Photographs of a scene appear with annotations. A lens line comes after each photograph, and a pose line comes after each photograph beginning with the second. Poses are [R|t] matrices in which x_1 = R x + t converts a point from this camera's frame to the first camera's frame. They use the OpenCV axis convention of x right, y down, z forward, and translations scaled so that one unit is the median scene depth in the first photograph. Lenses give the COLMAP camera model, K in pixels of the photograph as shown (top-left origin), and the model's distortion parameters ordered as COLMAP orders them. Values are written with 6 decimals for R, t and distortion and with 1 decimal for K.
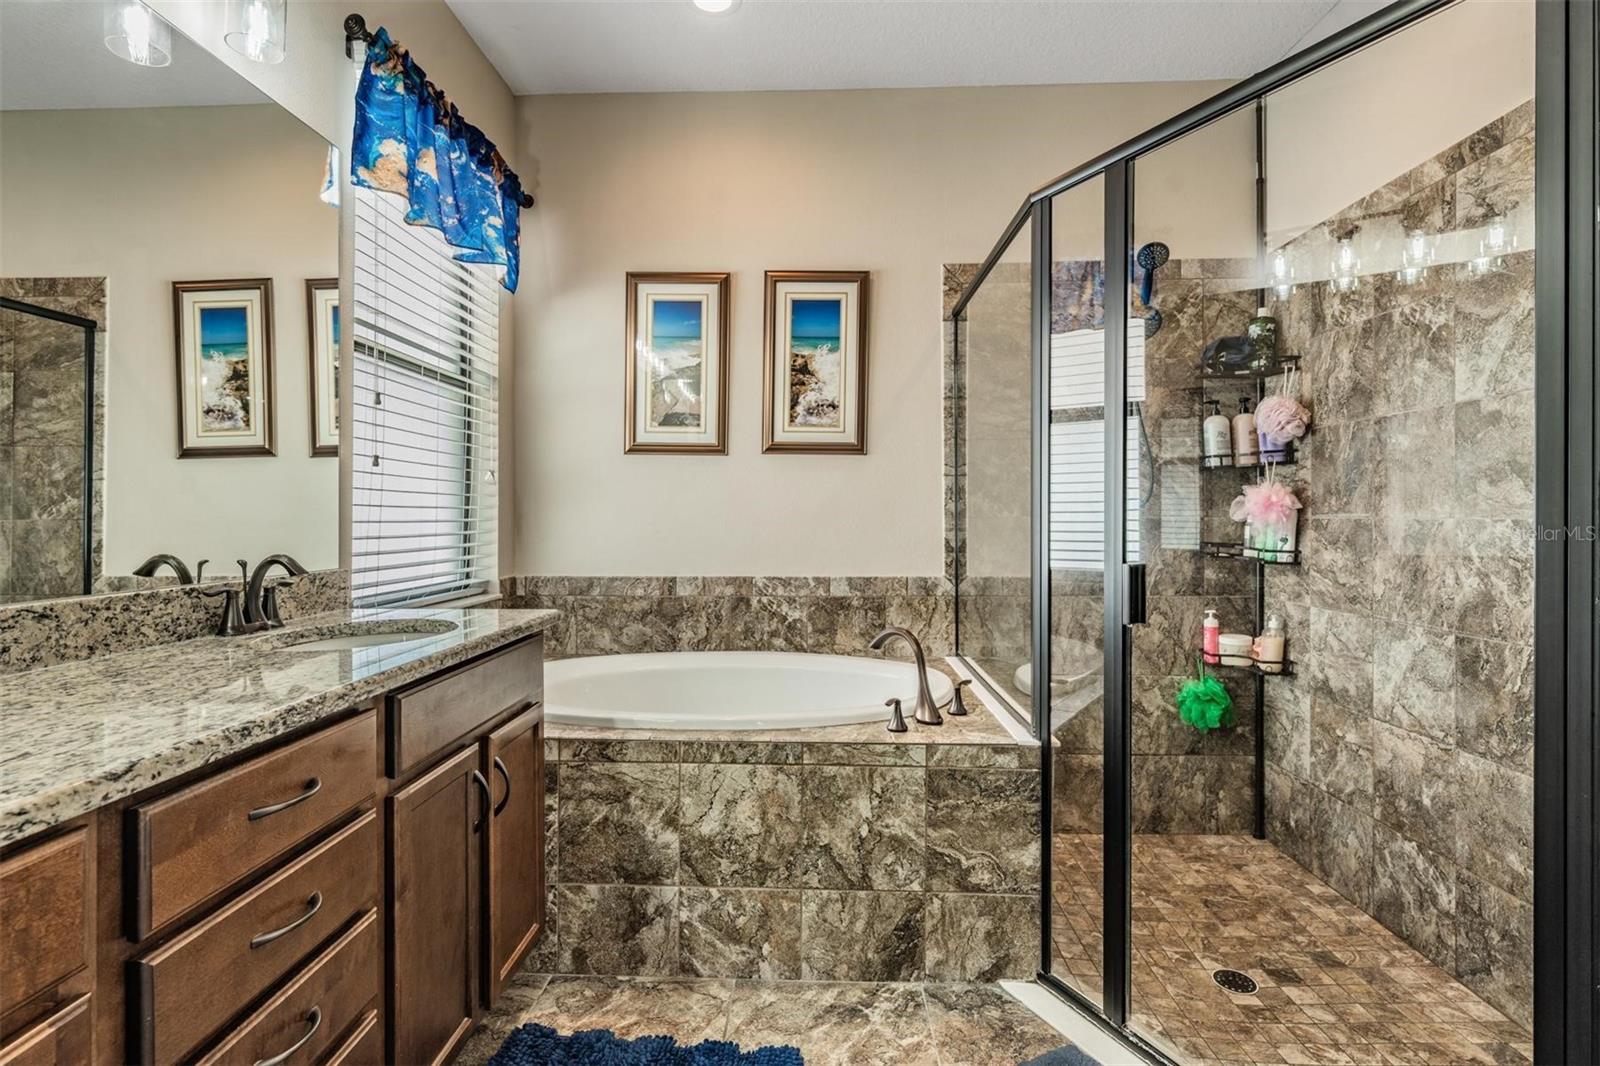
lens RADIAL K [[765.7, 0, 788.5], [0, 765.7, 513.7], [0, 0, 1]] dist [0.002458, -0.000431]
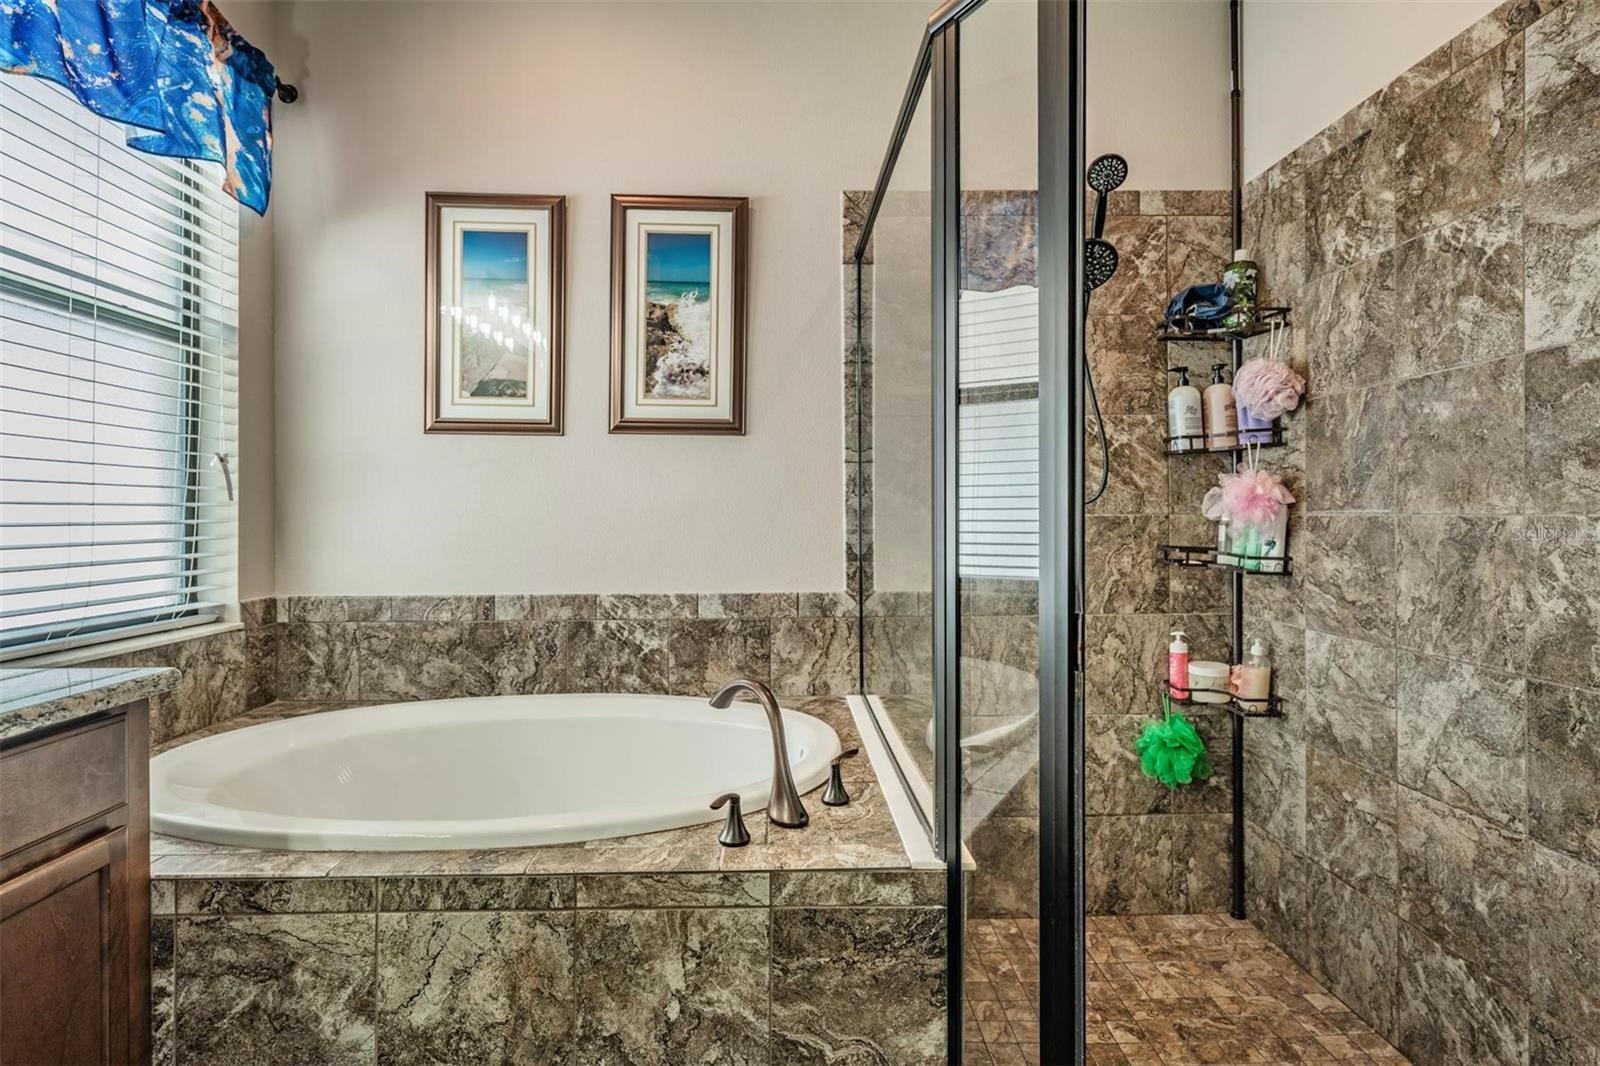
lens RADIAL K [[765.7, 0, 788.5], [0, 765.7, 513.7], [0, 0, 1]] dist [0.002458, -0.000431]
pose [[0.998206, -0.003611, 0.059761, 0.132456], [0.003497, 0.999992, 0.002007, 0.001001], [-0.059767, -0.001795, 0.998211, 0.303578]]
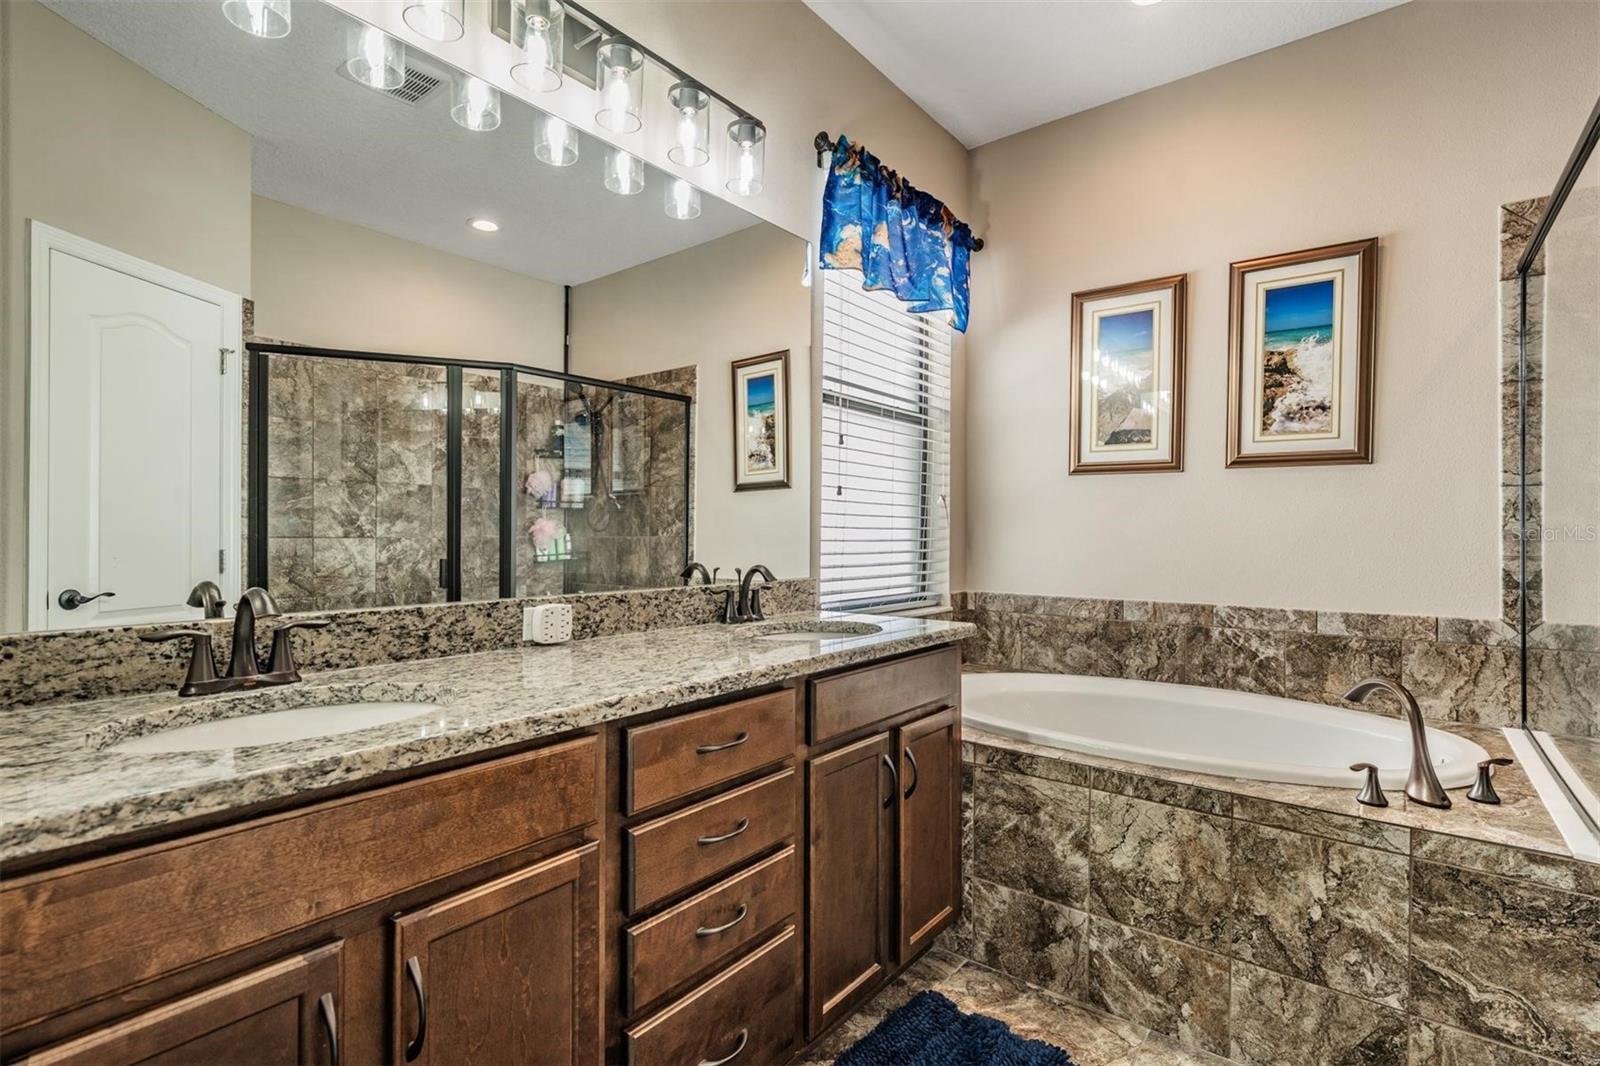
lens RADIAL K [[749.2, 0, 800.0], [0, 749.2, 531.3], [0, 0, 1]] dist [0.001392, -0.000412]
pose [[0.809800, 0.002296, -0.586702, 0.102781], [-0.003728, 0.999992, -0.001234, -0.002562], [0.586695, 0.003187, 0.809802, -0.001408]]
